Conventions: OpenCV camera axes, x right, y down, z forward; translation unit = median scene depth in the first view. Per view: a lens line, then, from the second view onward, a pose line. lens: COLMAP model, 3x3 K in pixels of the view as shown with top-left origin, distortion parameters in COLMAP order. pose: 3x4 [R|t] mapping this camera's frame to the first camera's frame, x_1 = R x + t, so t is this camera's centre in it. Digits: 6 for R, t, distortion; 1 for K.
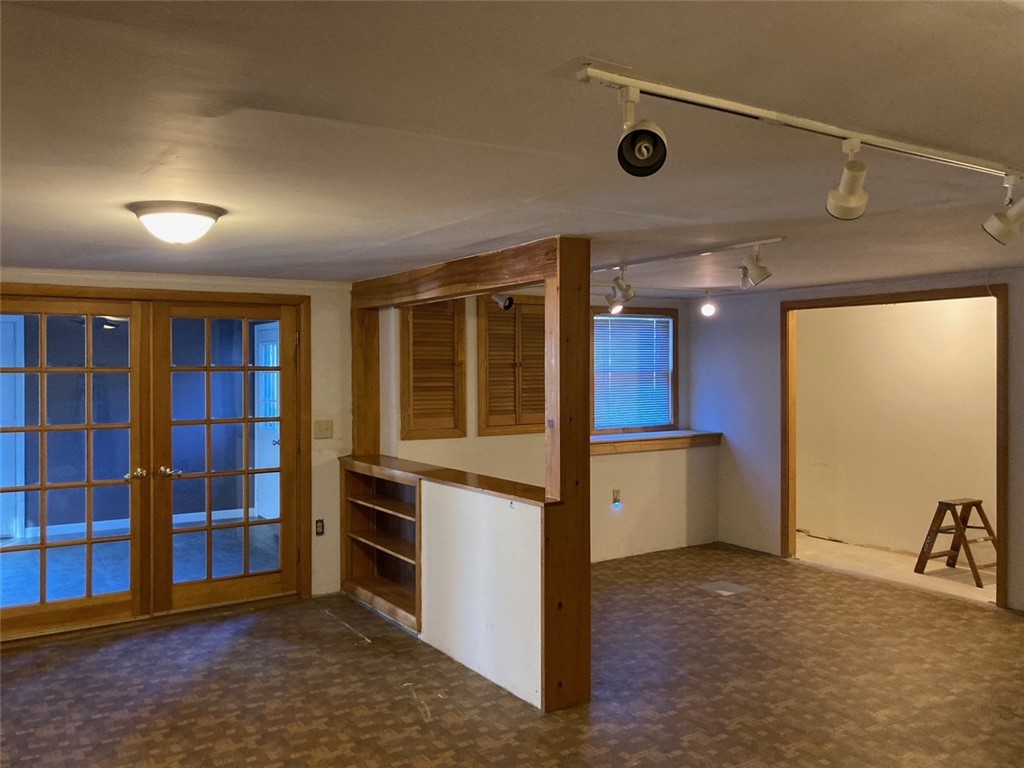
lens RADIAL K [[838.6, 0, 515.3], [0, 838.6, 361.6], [0, 0, 1]] dist [-0.001048, -0.003700]
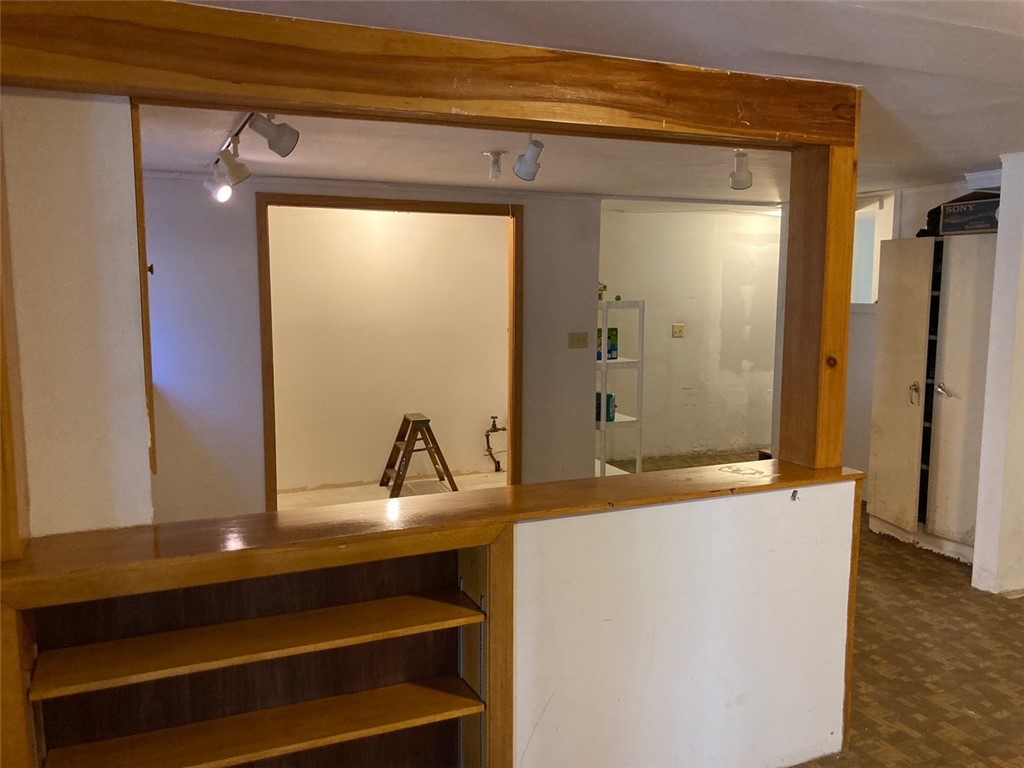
lens RADIAL K [[836.4, 0, 512.0], [0, 836.4, 384.0], [0, 0, 1]] dist [0.004398, 0.001189]
pose [[0.165602, -0.109733, 0.980069, -0.474908], [-0.015347, 0.993383, 0.113817, 0.011943], [-0.986073, -0.033889, 0.162822, 0.798417]]
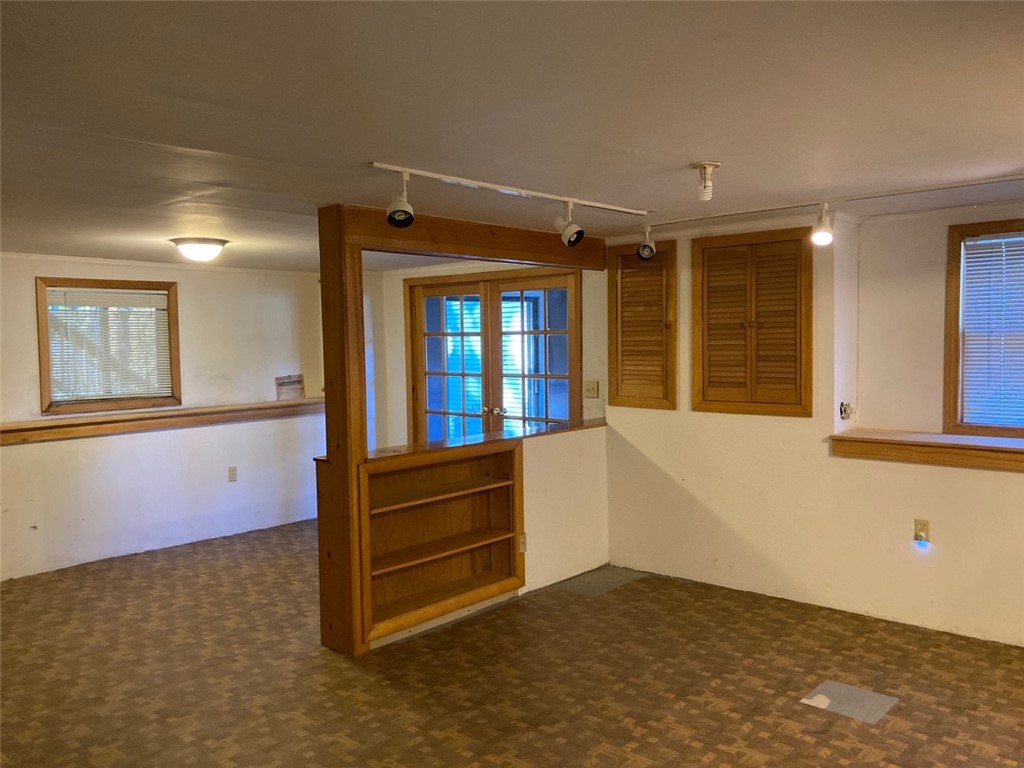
lens RADIAL K [[836.4, 0, 512.0], [0, 836.4, 384.0], [0, 0, 1]] dist [0.004398, 0.001189]
pose [[0.257097, 0.057241, -0.964689, 0.780067], [0.019403, 0.997737, 0.064373, 0.004747], [0.966191, -0.035268, 0.255405, 0.656549]]
